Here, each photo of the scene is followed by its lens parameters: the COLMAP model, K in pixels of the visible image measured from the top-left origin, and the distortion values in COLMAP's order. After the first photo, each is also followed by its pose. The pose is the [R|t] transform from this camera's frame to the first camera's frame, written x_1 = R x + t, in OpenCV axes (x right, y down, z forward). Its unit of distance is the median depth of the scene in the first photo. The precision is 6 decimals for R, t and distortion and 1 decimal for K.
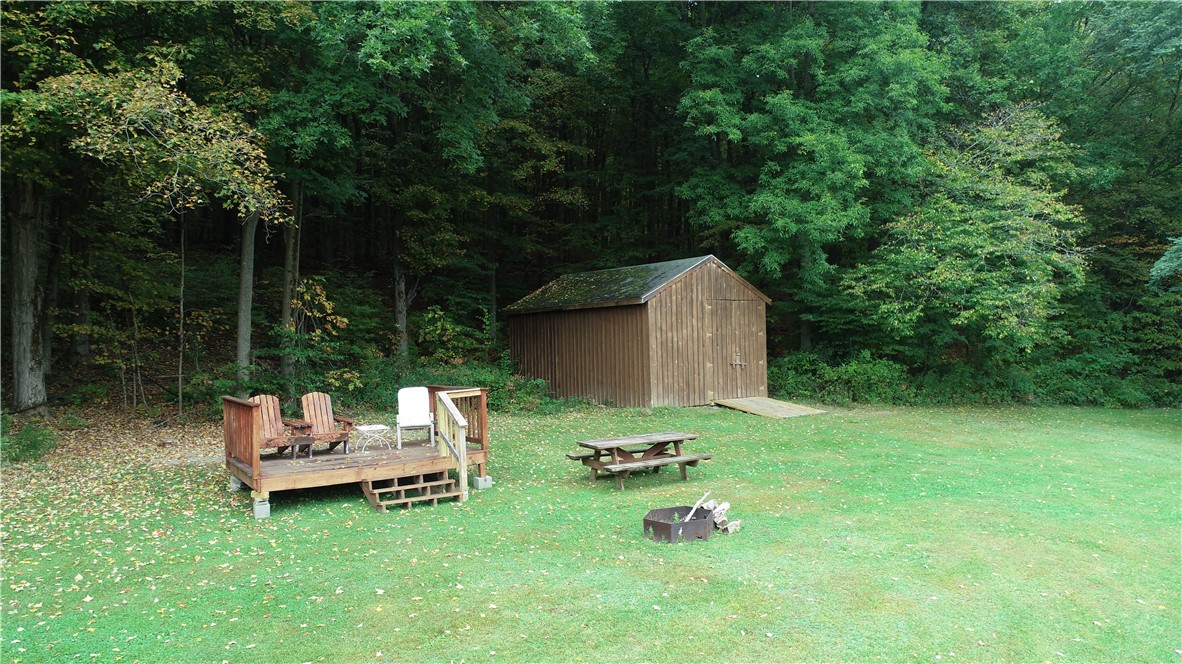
lens RADIAL K [[787.1, 0, 595.3], [0, 787.1, 340.9], [0, 0, 1]] dist [-0.012648, 0.004211]
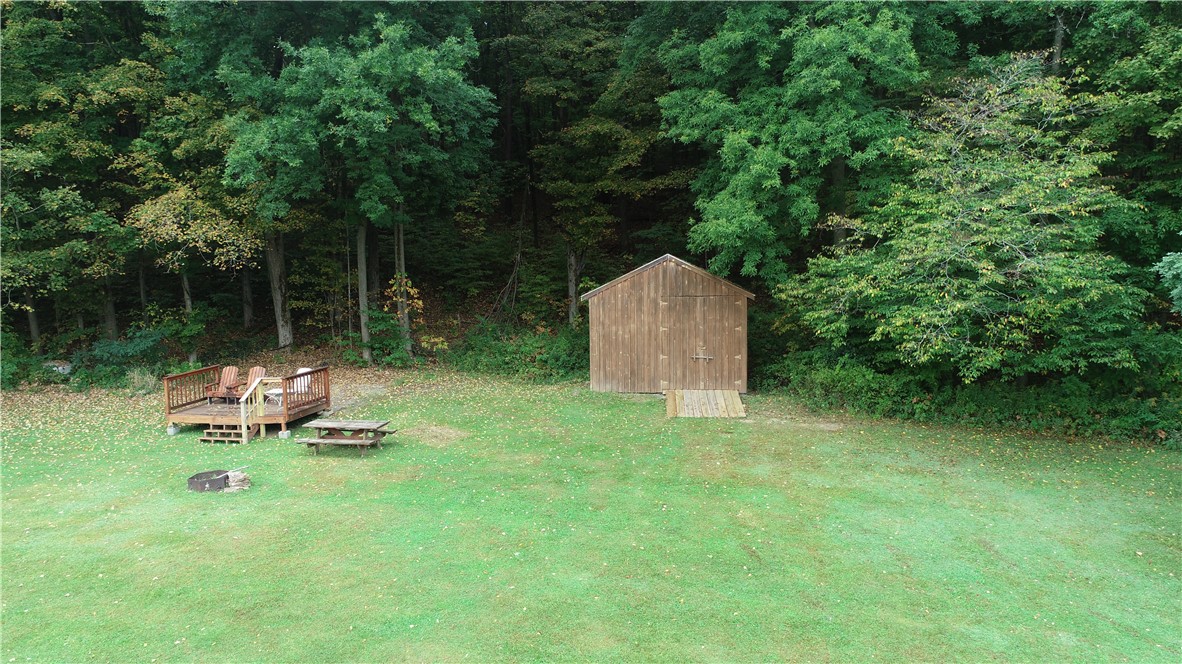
lens RADIAL K [[787.1, 0, 594.7], [0, 787.1, 333.9], [0, 0, 1]] dist [-0.012648, 0.004211]
pose [[0.731494, 0.083132, -0.676761, 0.835641], [-0.005727, 0.993254, 0.115820, -0.130301], [0.681824, -0.080846, 0.727035, 0.160476]]
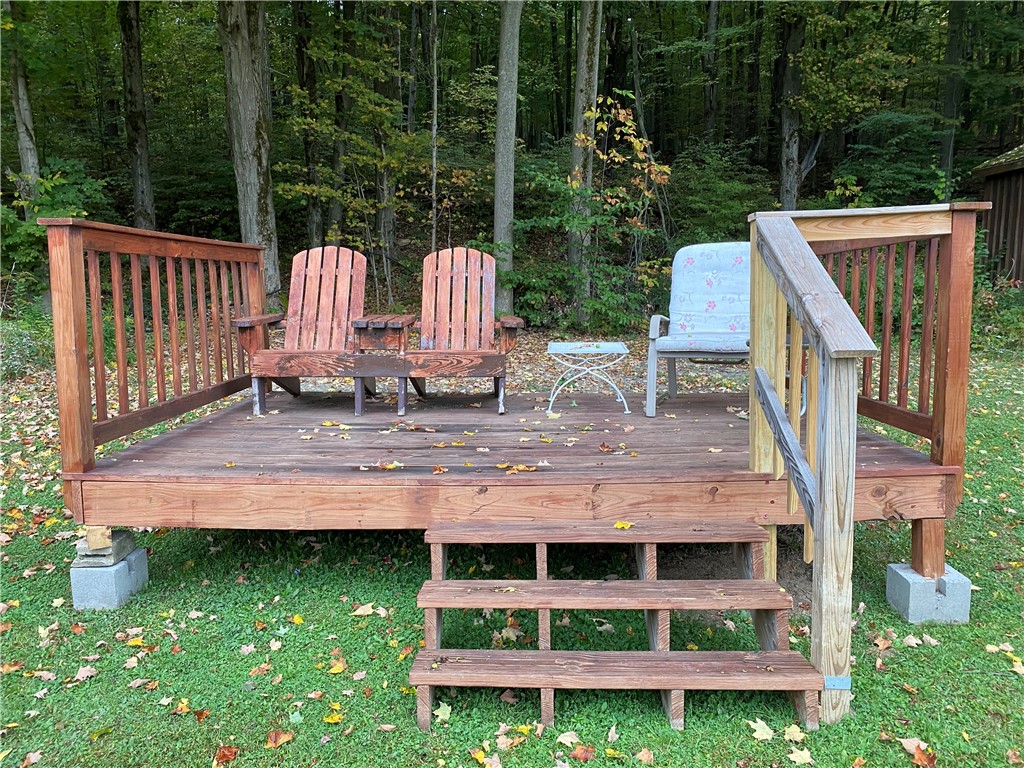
lens RADIAL K [[782.4, 0, 510.7], [0, 782.4, 373.5], [0, 0, 1]] dist [0.043729, -0.039651]
pose [[0.817327, 0.086283, -0.569676, -0.067849], [-0.017739, 0.992023, 0.124801, 0.048868], [0.575900, -0.091898, 0.812338, 0.431349]]
